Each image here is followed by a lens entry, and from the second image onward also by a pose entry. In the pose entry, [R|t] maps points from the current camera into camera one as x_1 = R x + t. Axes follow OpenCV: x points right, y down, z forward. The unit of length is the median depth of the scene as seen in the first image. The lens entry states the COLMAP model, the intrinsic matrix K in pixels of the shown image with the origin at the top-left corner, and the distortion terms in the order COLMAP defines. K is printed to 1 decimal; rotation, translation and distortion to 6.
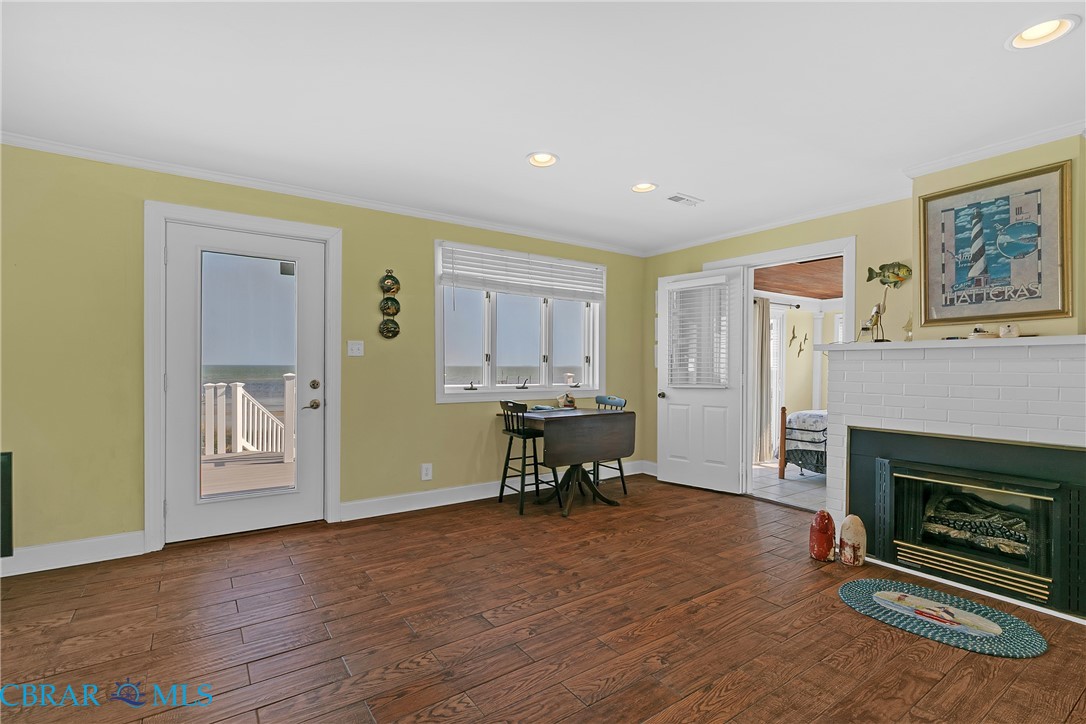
lens RADIAL K [[499.7, 0, 543.0], [0, 499.7, 370.5], [0, 0, 1]] dist [0.005337, 0.000193]
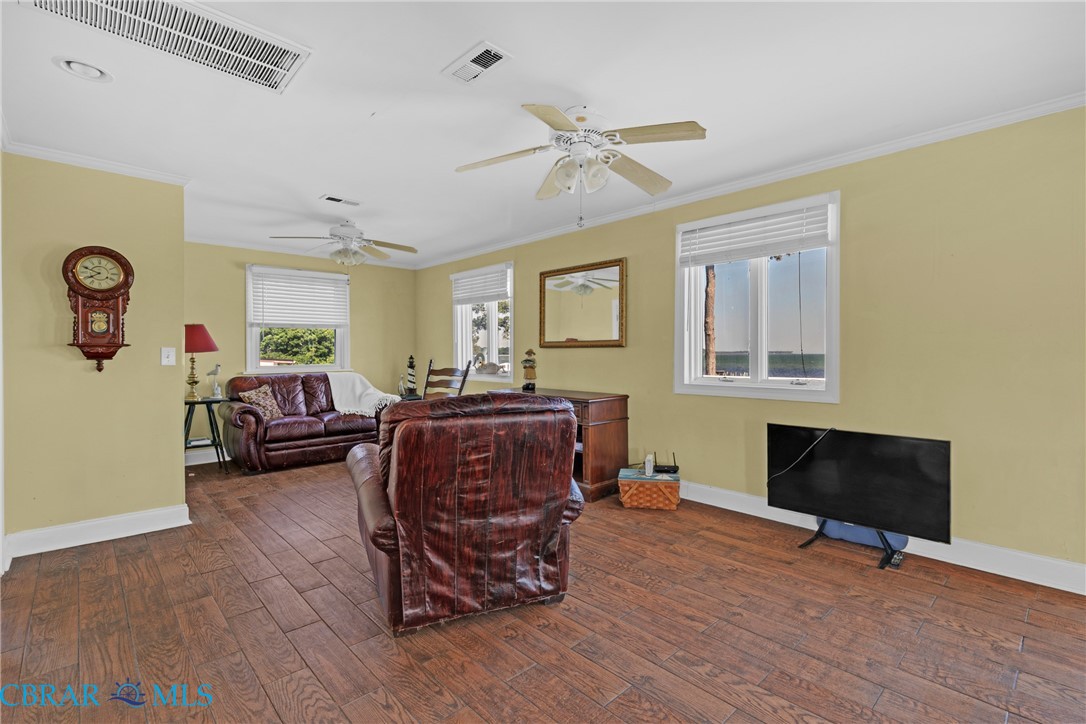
lens RADIAL K [[503.3, 0, 548.1], [0, 503.3, 360.4], [0, 0, 1]] dist [0.005340, 0.000241]
pose [[0.145574, 0.005715, -0.989331, -0.148134], [-0.005255, 0.999974, 0.005003, -0.000675], [0.989333, 0.004471, 0.145601, 0.047149]]
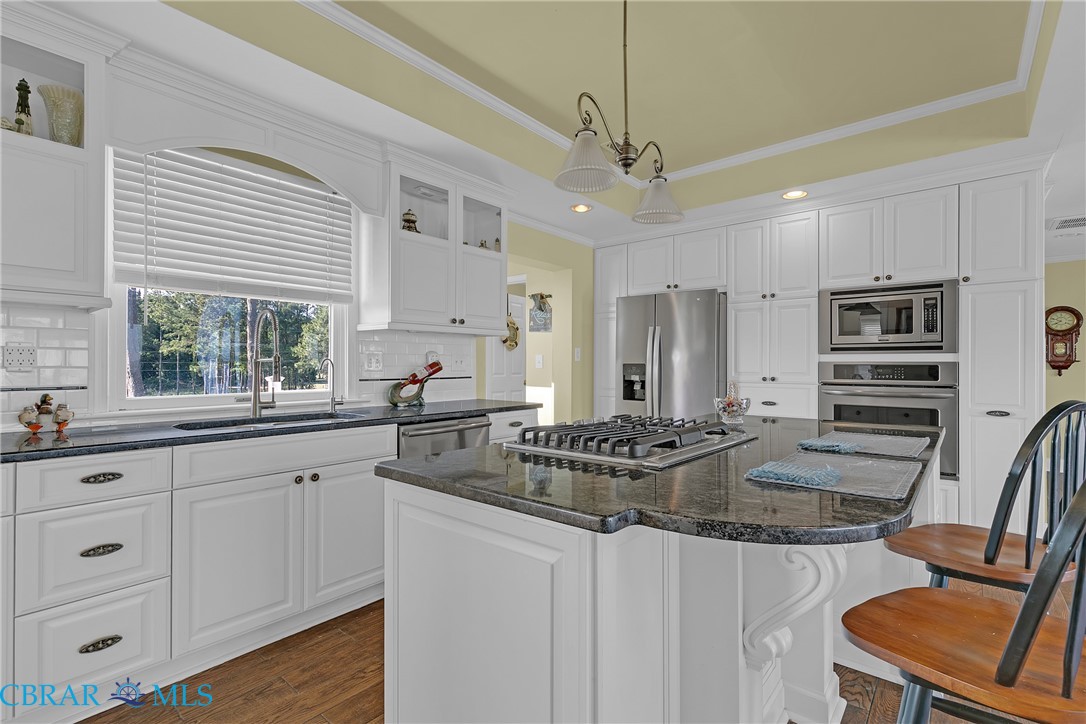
lens RADIAL K [[492.3, 0, 543.7], [0, 492.3, 363.2], [0, 0, 1]] dist [0.004329, 0.000587]
pose [[-0.966291, -0.008721, -0.257304, 1.003635], [-0.009684, 0.999950, 0.002478, -0.001581], [0.257270, 0.004886, -0.966327, 0.558644]]
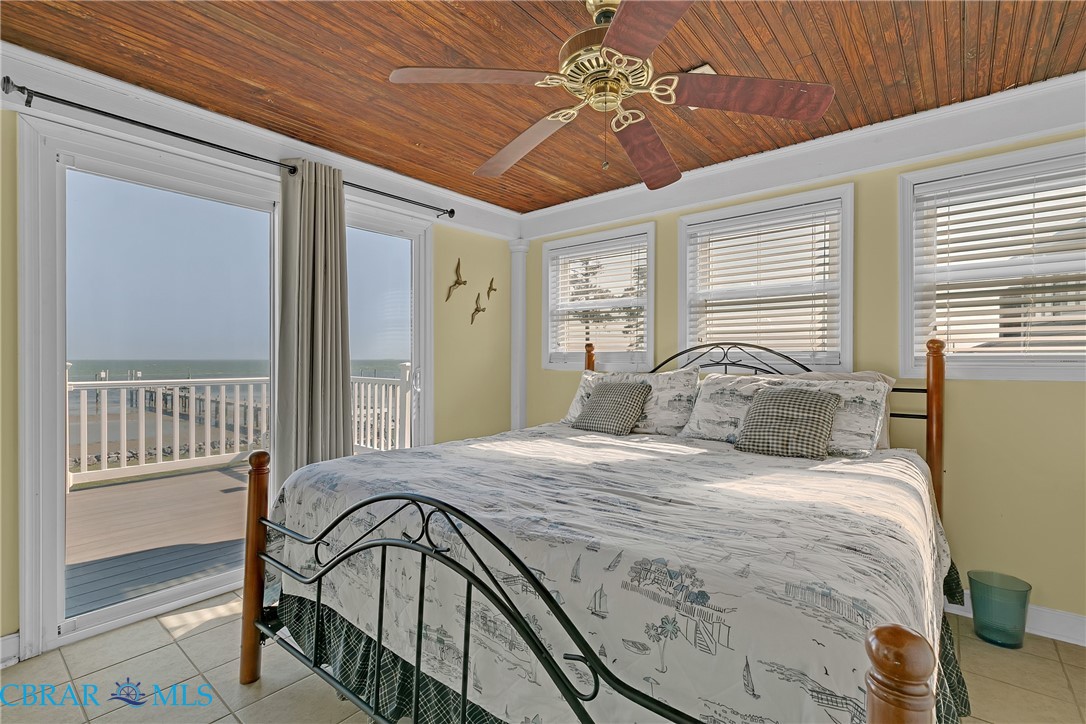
lens RADIAL K [[497.2, 0, 543.0], [0, 497.2, 362.0], [0, 0, 1]] dist [0.000339, -0.000014]
pose [[0.963609, -0.006870, 0.267228, 1.088486], [0.008088, 0.999961, -0.003459, 0.034544], [-0.267194, 0.005495, 0.963627, 1.228969]]
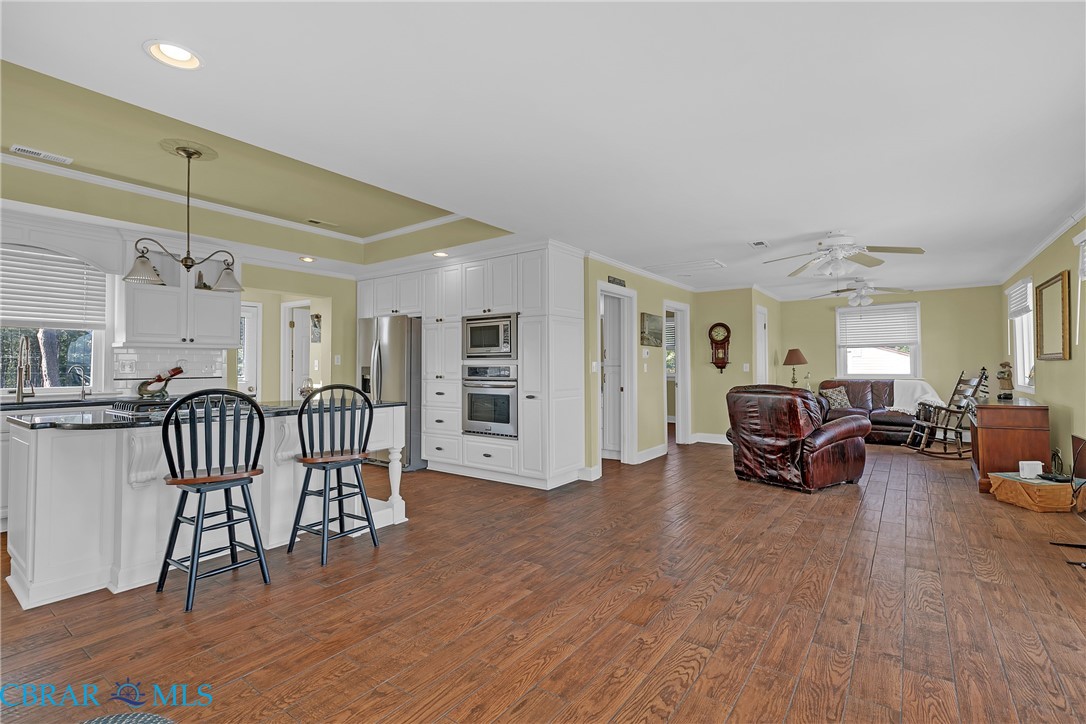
lens RADIAL K [[486.7, 0, 540.3], [0, 486.7, 360.3], [0, 0, 1]] dist [-0.000374, 0.000012]
pose [[-0.946345, -0.005767, -0.323106, 0.349864], [-0.004674, 0.999980, -0.004159, -0.020511], [0.323124, -0.002426, -0.946354, 1.341016]]
